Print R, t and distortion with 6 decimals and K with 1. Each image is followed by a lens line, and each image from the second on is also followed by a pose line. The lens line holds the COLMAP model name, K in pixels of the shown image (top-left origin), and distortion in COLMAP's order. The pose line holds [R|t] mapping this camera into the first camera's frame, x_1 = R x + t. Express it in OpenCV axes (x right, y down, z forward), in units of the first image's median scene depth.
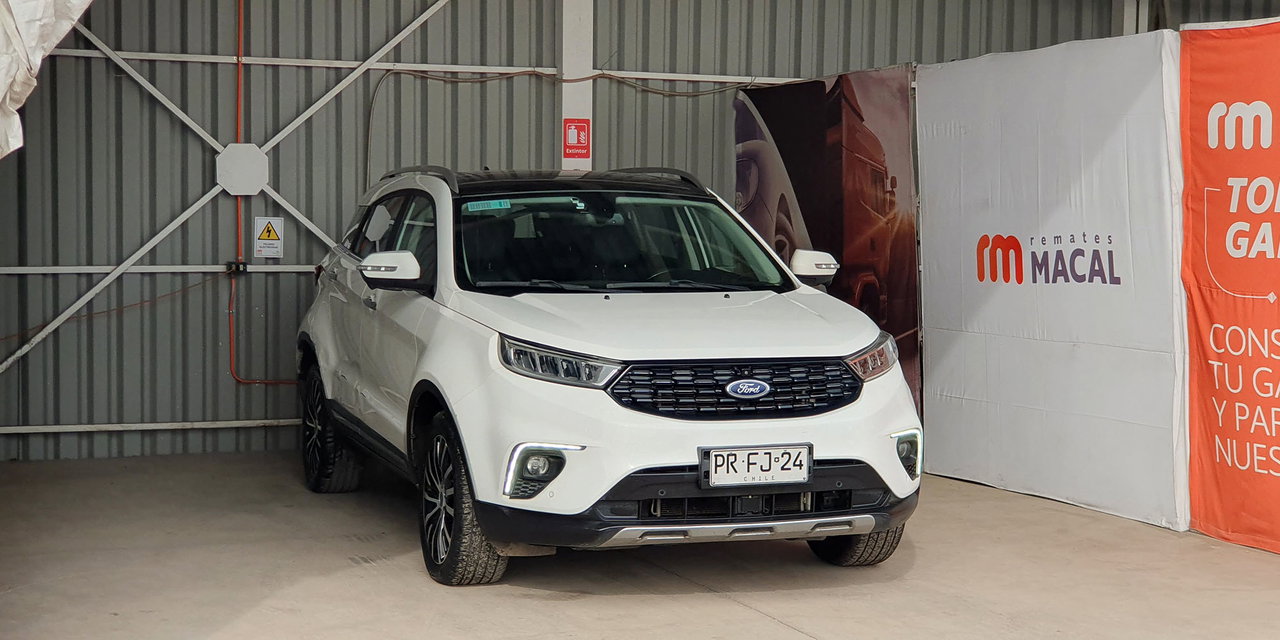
lens RADIAL K [[1939.2, 0, 613.3], [0, 1939.2, 318.8], [0, 0, 1]] dist [0.082714, 0.000000]
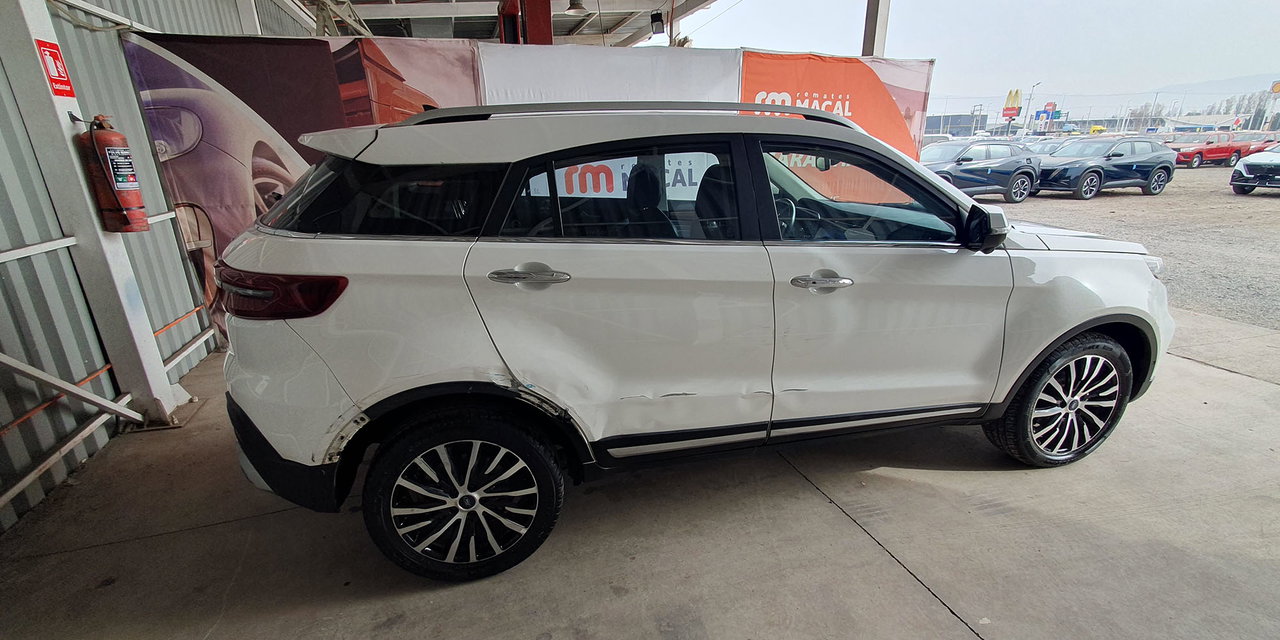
lens RADIAL K [[576.2, 0, 629.3], [0, 576.2, 332.5], [0, 0, 1]] dist [-0.001873, 0.000129]
pose [[0.086300, -0.323382, 0.942325, -0.272530], [0.069810, 0.945492, 0.318076, -0.053529], [-0.993820, 0.038334, 0.104172, 0.802499]]
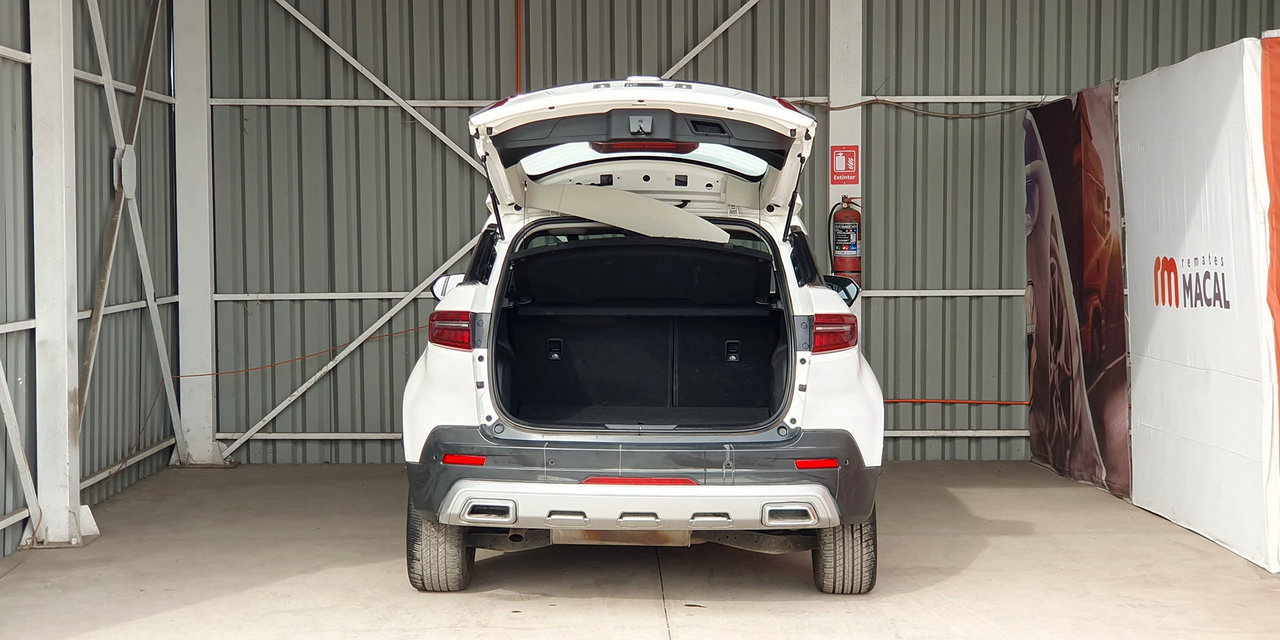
lens RADIAL K [[1939.2, 0, 605.2], [0, 1939.2, 332.1], [0, 0, 1]] dist [0.082714, 0.000000]
pose [[0.929032, 0.004488, -0.369972, 0.259382], [-0.006380, 0.999972, -0.003892, -0.000483], [0.369944, 0.005976, 0.929035, 0.007632]]
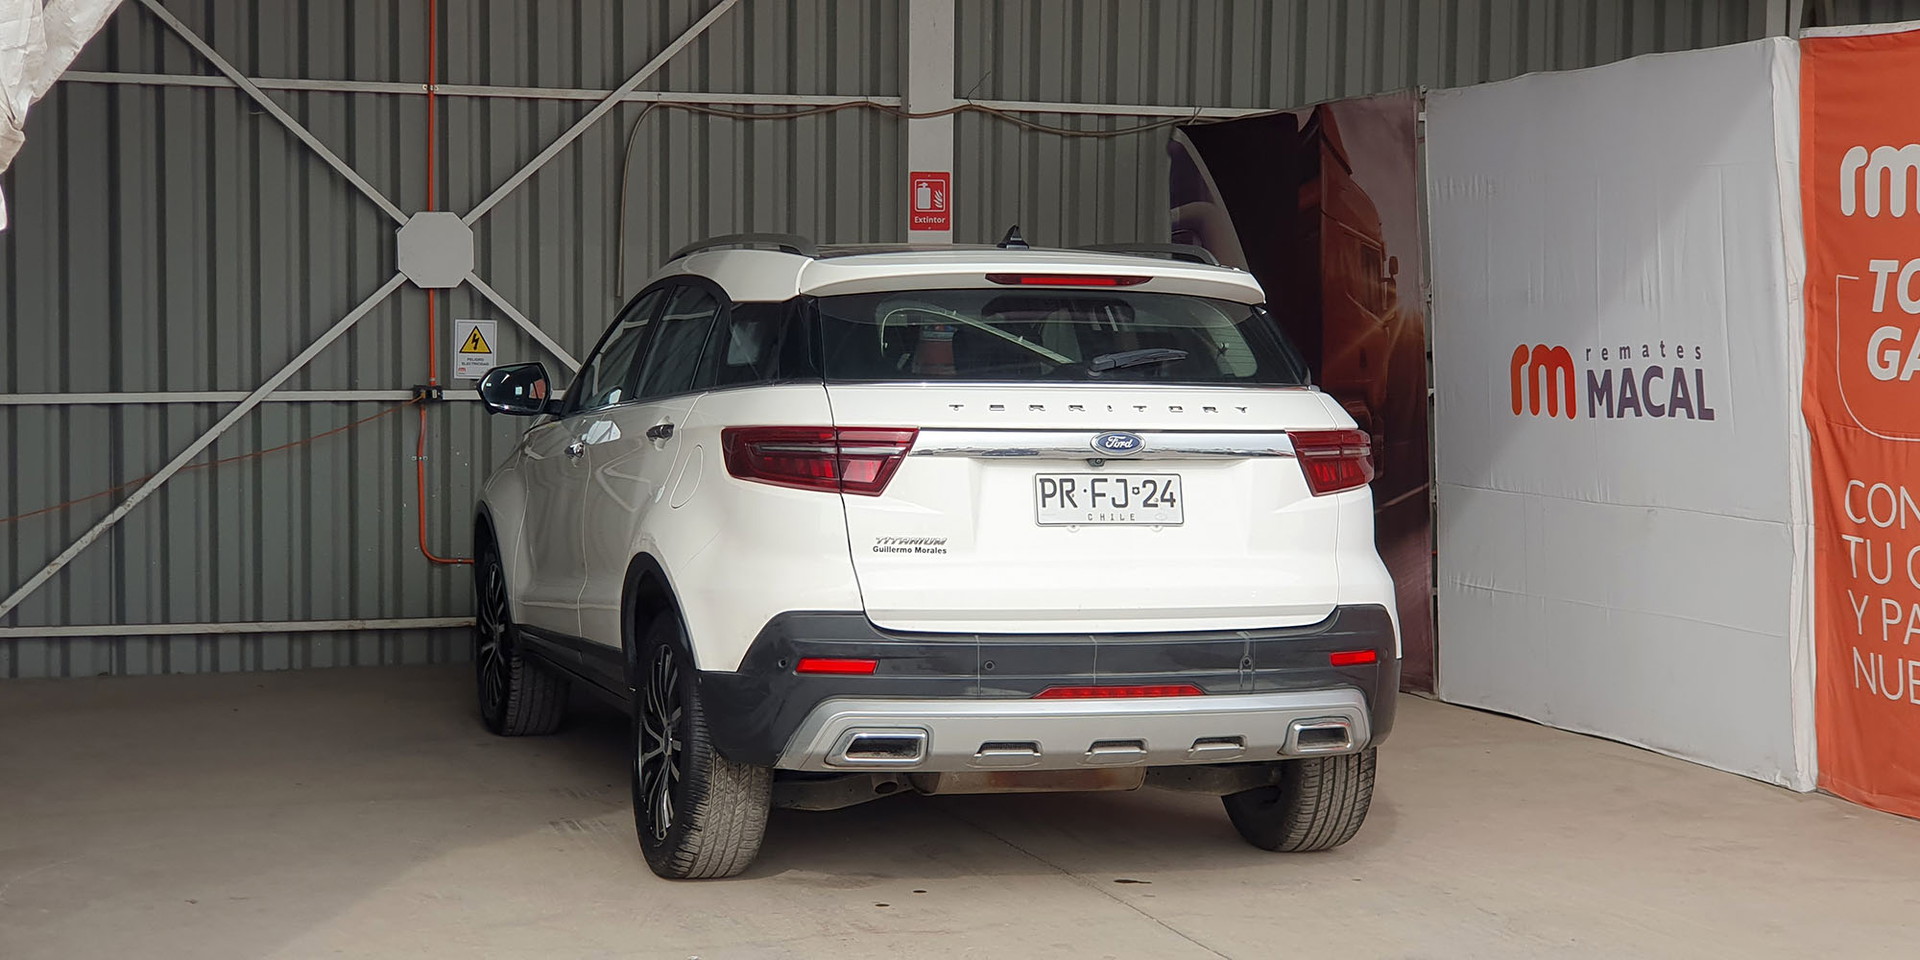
lens RADIAL K [[2908.8, 0, 906.2], [0, 2908.8, 458.8], [0, 0, 1]] dist [0.082714, 0.000000]
pose [[0.998368, 0.000502, -0.057097, 0.032871], [-0.000596, 0.999998, -0.001627, -0.002031], [0.057097, 0.001659, 0.998367, -0.010071]]
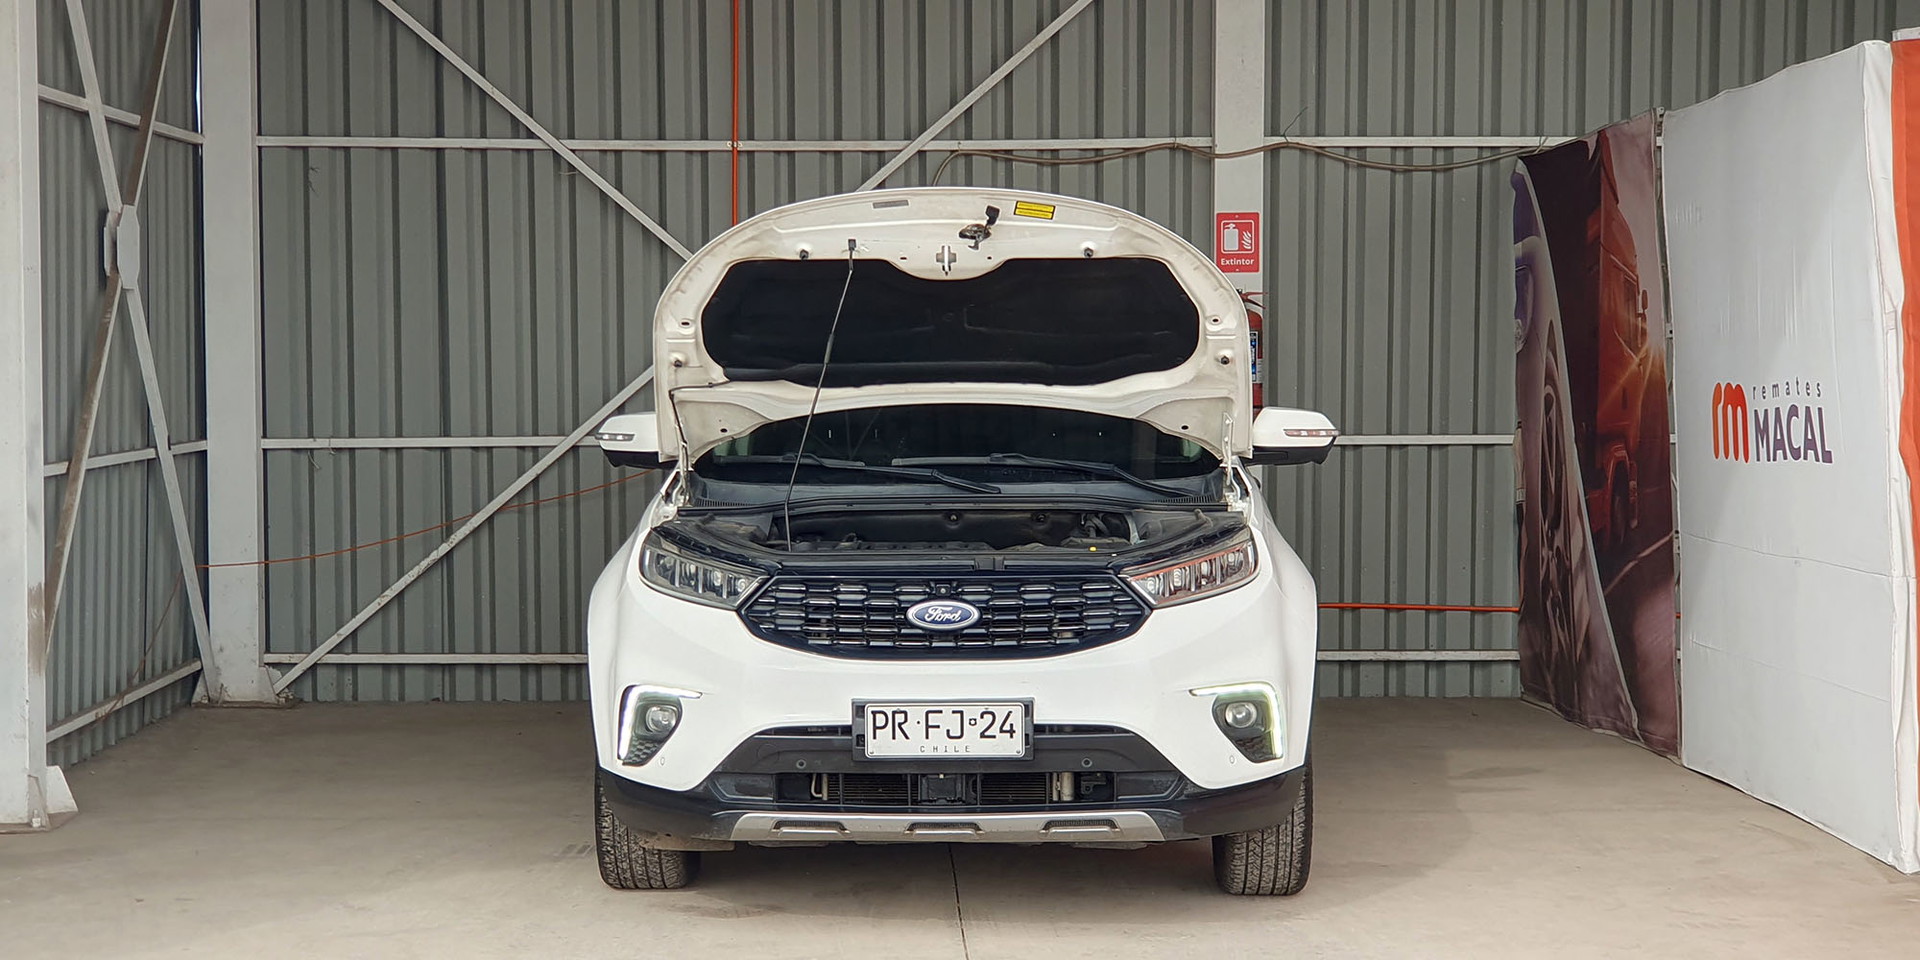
lens RADIAL K [[2908.8, 0, 910.6], [0, 2908.8, 506.6], [0, 0, 1]] dist [0.082714, 0.000000]
pose [[0.934585, 0.007093, -0.355670, 0.247731], [-0.008736, 0.999957, -0.003013, 0.001136], [0.355633, 0.005923, 0.934607, 0.034859]]
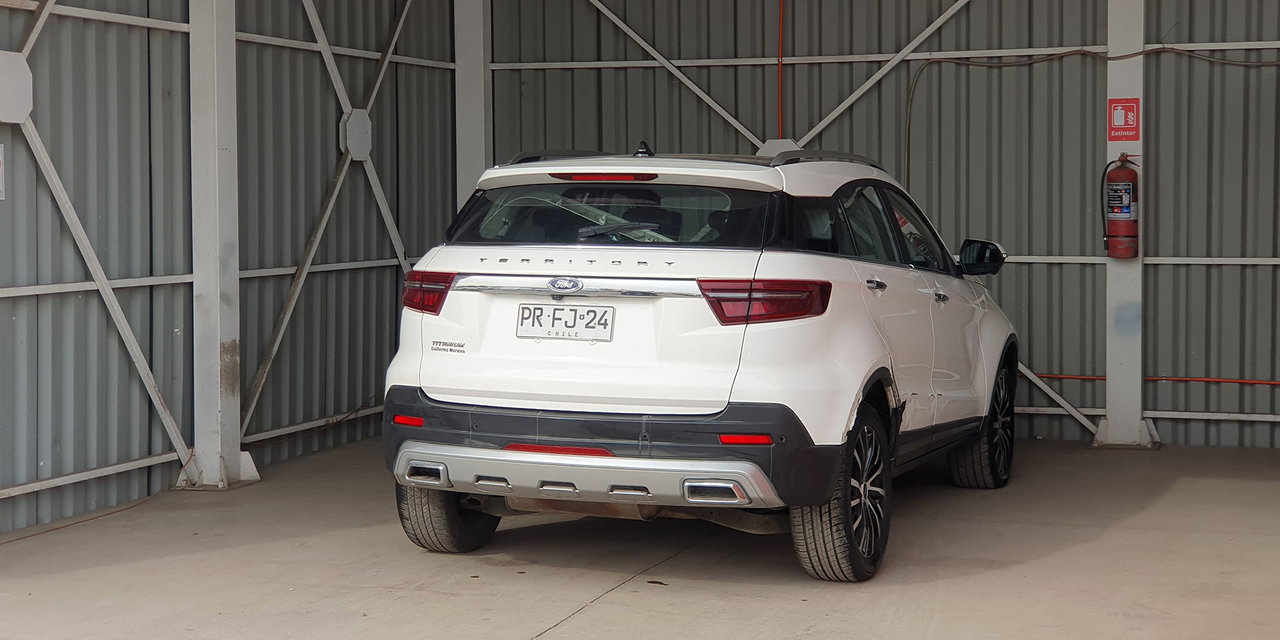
lens RADIAL K [[1939.2, 0, 637.5], [0, 1939.2, 316.1], [0, 0, 1]] dist [0.082714, 0.000000]
pose [[0.759206, 0.027170, -0.650283, 0.445931], [-0.025278, 0.999605, 0.012252, -0.004472], [0.650359, 0.007136, 0.759593, 0.147109]]
